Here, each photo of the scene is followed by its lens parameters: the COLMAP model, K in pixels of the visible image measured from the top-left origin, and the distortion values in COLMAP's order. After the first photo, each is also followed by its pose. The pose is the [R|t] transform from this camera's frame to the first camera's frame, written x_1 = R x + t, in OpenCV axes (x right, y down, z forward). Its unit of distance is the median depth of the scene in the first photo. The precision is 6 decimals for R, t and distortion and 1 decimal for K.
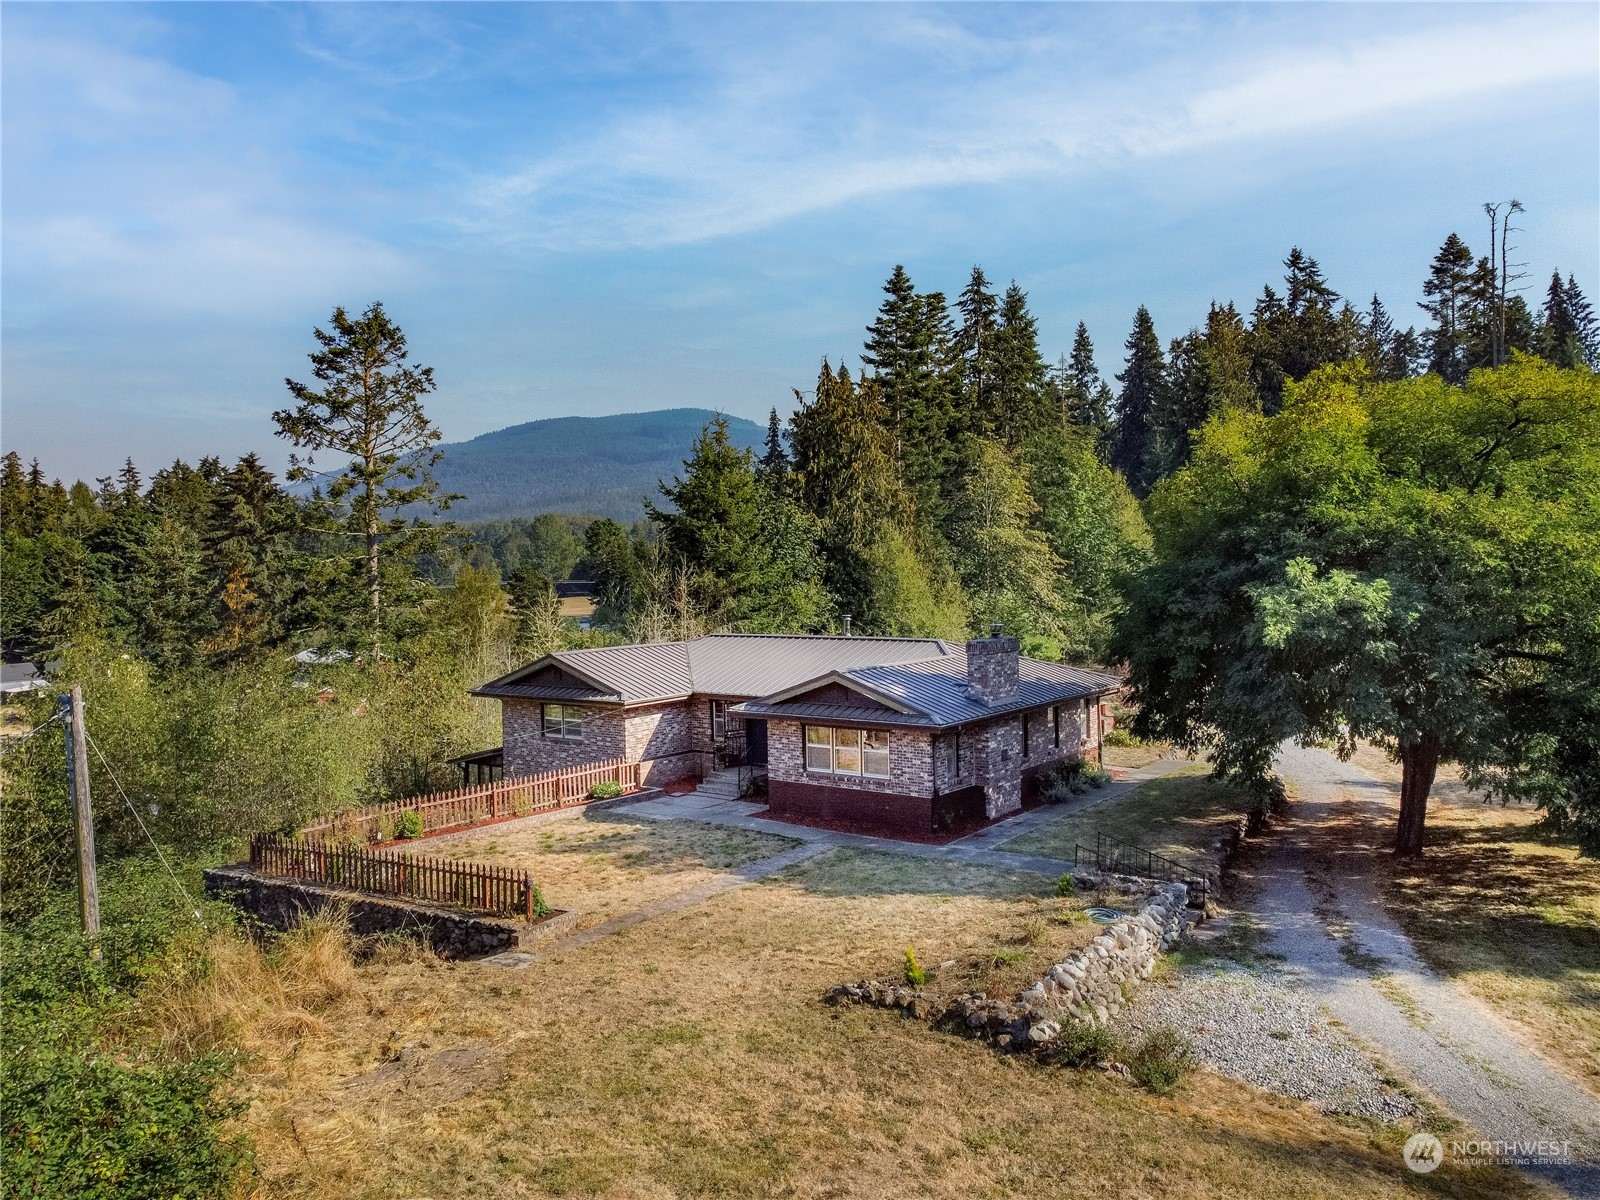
lens RADIAL K [[1262.5, 0, 781.4], [0, 1262.5, 563.4], [0, 0, 1]] dist [-0.003766, -0.004499]
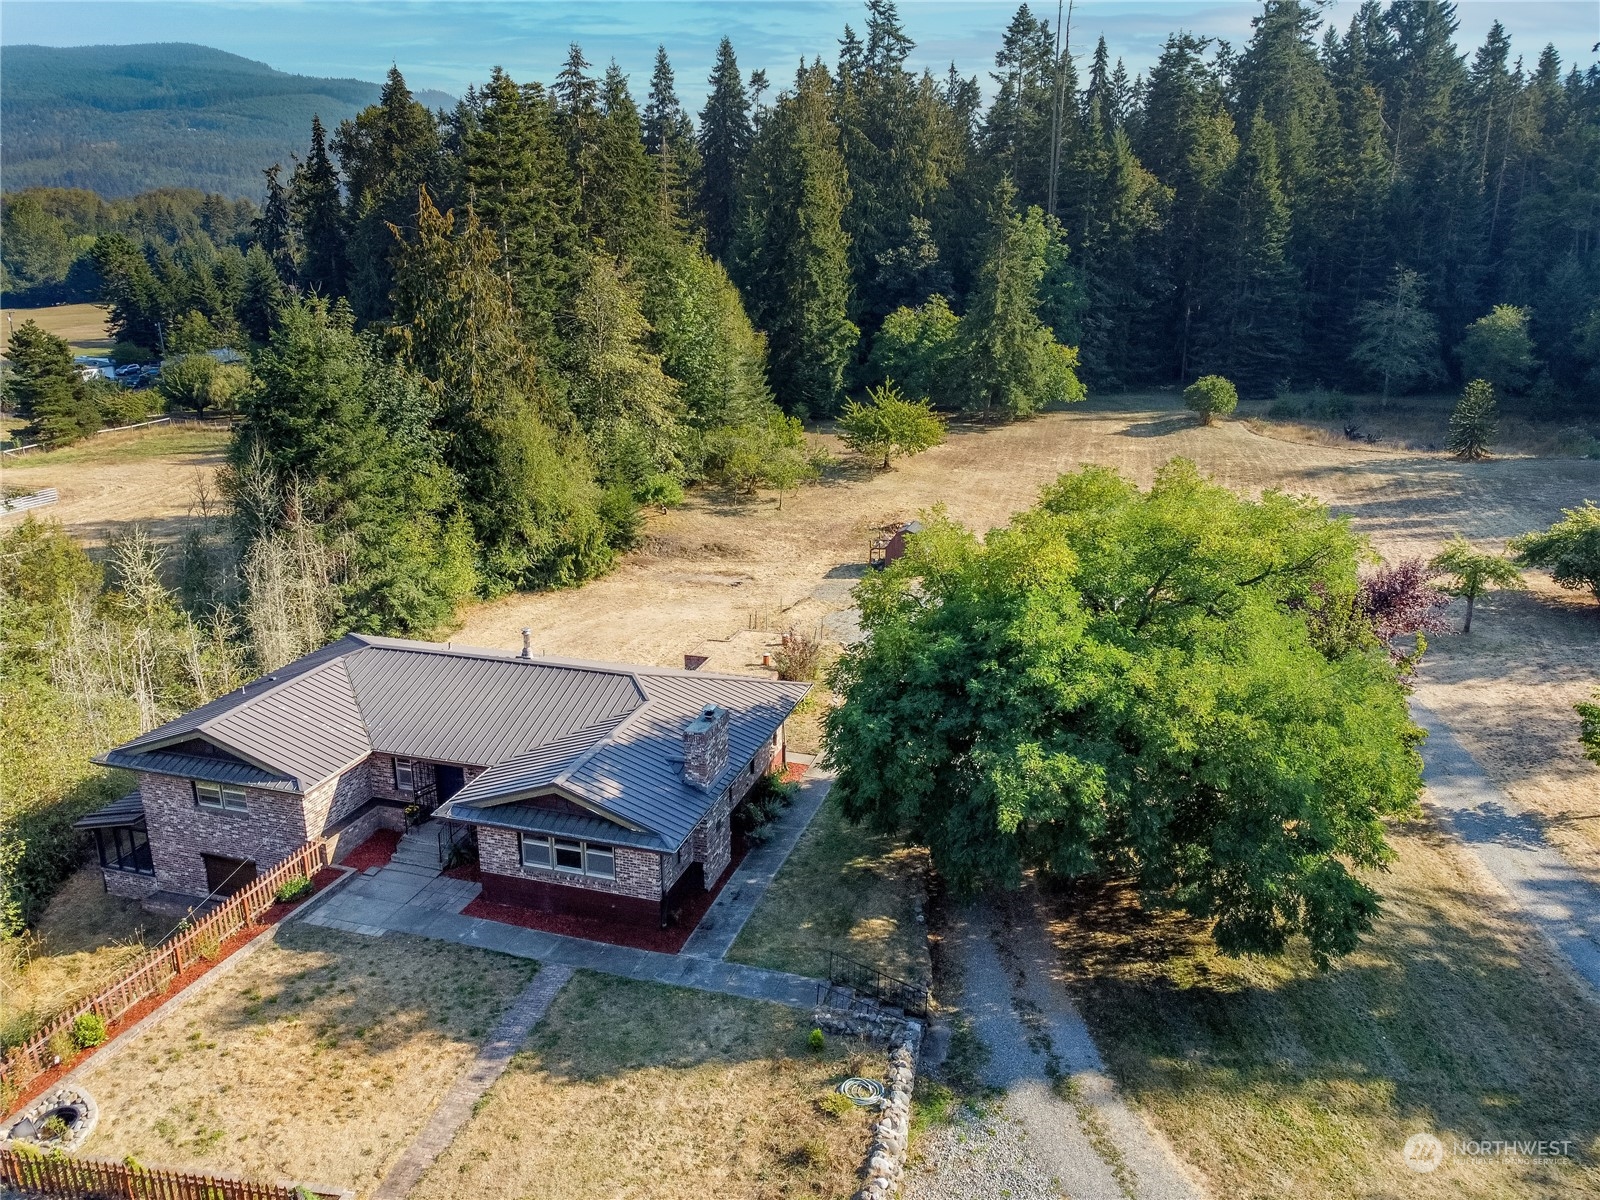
lens RADIAL K [[1243.7, 0, 800.0], [0, 1243.7, 600.0], [0, 0, 1]] dist [0.001250, -0.004343]
pose [[0.936502, -0.084736, 0.340269, -0.047459], [-0.014791, 0.959956, 0.279762, -0.161706], [-0.350349, -0.267030, 0.897747, 0.059089]]
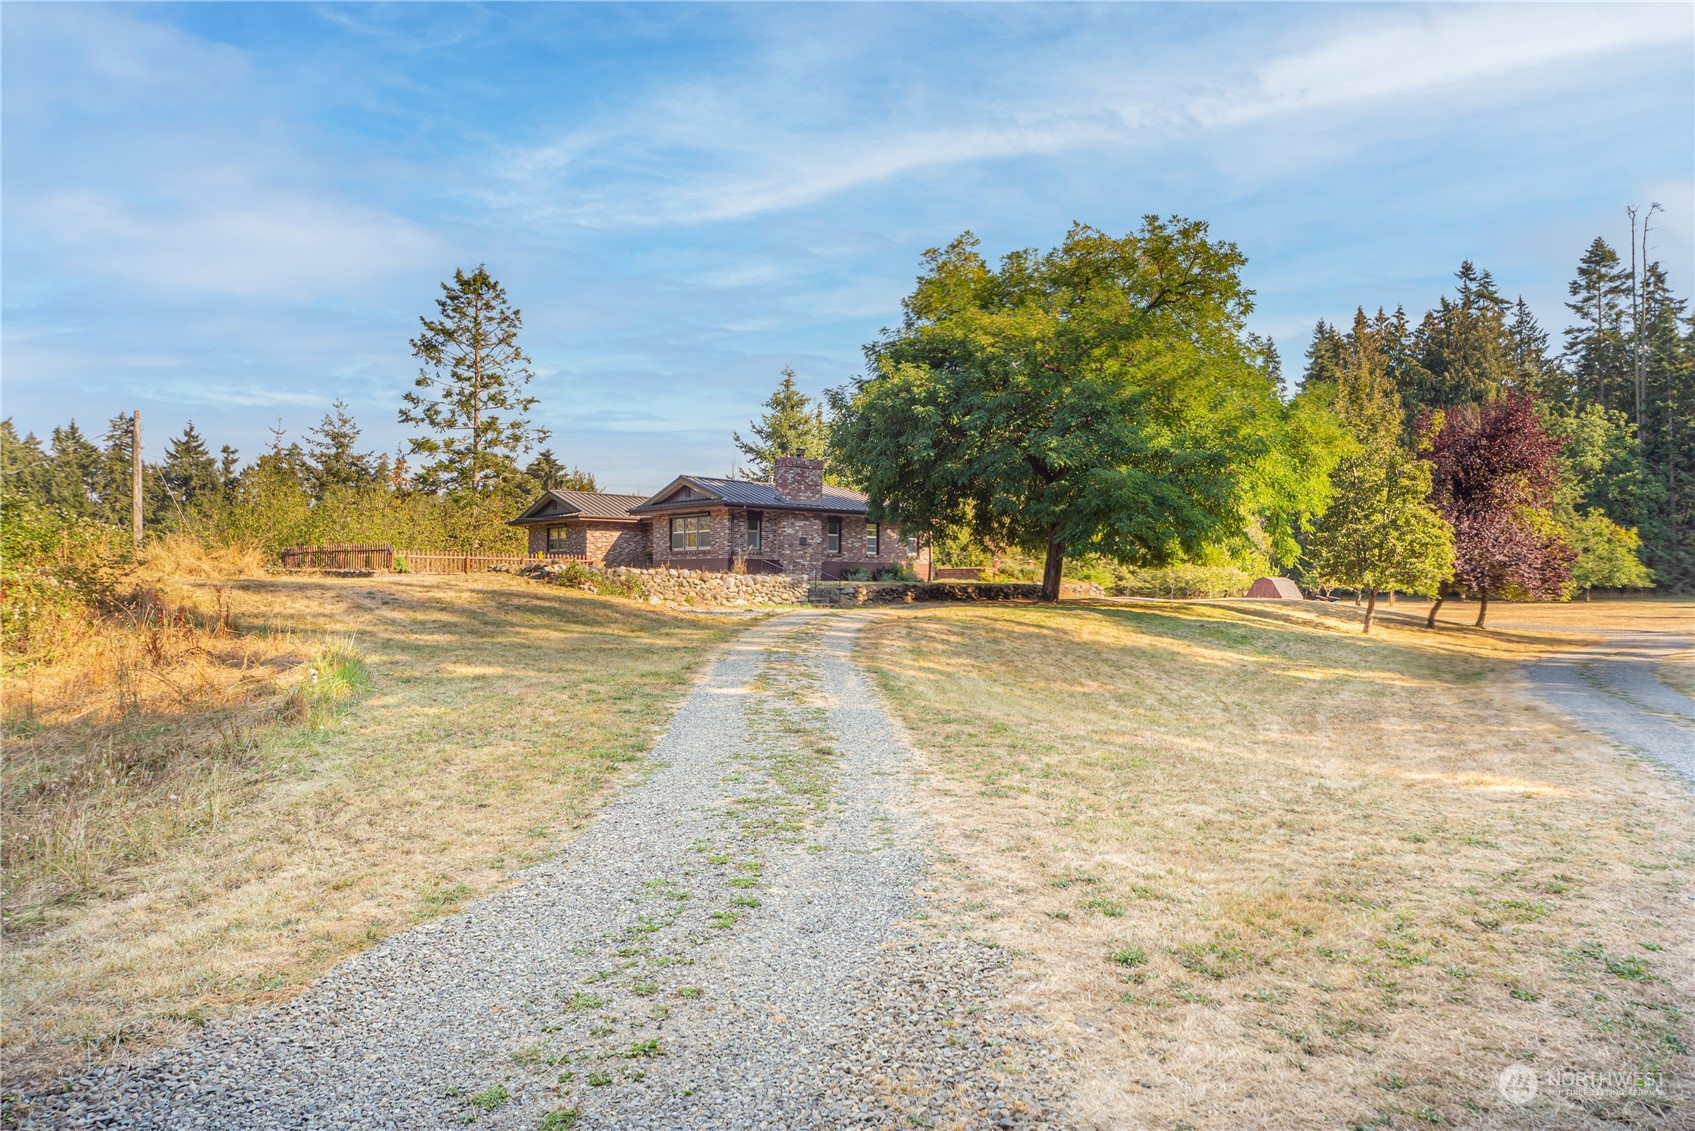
lens RADIAL K [[1166.7, 0, 844.5], [0, 1166.7, 533.9], [0, 0, 1]] dist [-0.006261, 0.000054]
pose [[0.978673, 0.019198, -0.204526, 0.254503], [-0.029430, 0.998456, -0.047105, 0.106408], [0.203306, 0.052119, 0.977727, -0.135241]]
